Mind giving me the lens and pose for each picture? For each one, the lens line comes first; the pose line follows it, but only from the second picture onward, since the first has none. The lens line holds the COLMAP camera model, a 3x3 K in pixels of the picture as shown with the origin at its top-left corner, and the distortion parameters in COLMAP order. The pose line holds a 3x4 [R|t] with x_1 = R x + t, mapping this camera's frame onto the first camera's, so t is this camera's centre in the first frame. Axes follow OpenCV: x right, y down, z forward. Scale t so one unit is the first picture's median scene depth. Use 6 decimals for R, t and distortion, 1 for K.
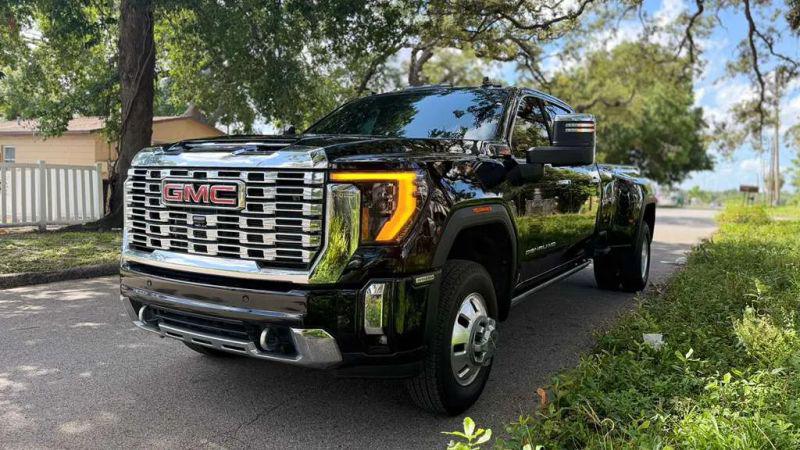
lens RADIAL K [[598.0, 0, 410.1], [0, 598.0, 226.6], [0, 0, 1]] dist [0.007242, -0.031479]
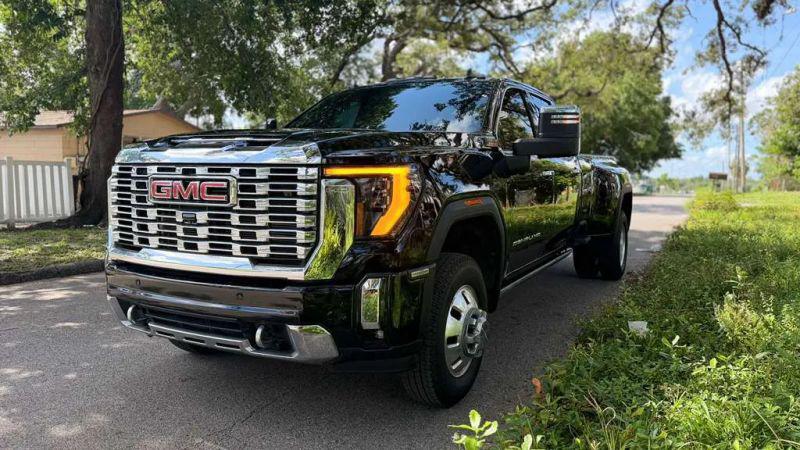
lens RADIAL K [[598.0, 0, 409.4], [0, 598.0, 227.7], [0, 0, 1]] dist [0.007242, -0.031479]
pose [[0.998976, -0.016126, 0.042262, -0.029660], [0.015430, 0.999741, 0.016751, -0.004411], [-0.042521, -0.016082, 0.998966, 0.000988]]
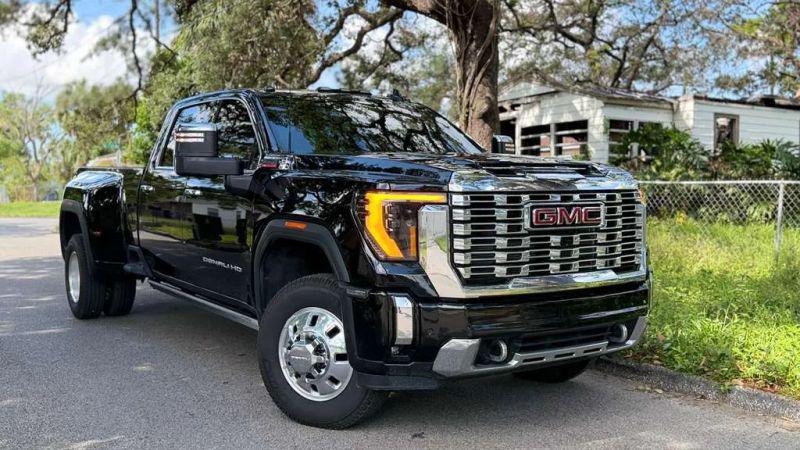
lens RADIAL K [[767.8, 0, 404.9], [0, 767.8, 224.2], [0, 0, 1]] dist [0.031815, 0.000000]
pose [[0.465530, -0.074235, 0.881913, -1.541661], [0.078243, 0.996026, 0.042538, -0.110252], [-0.881567, 0.049201, 0.469488, 0.558610]]
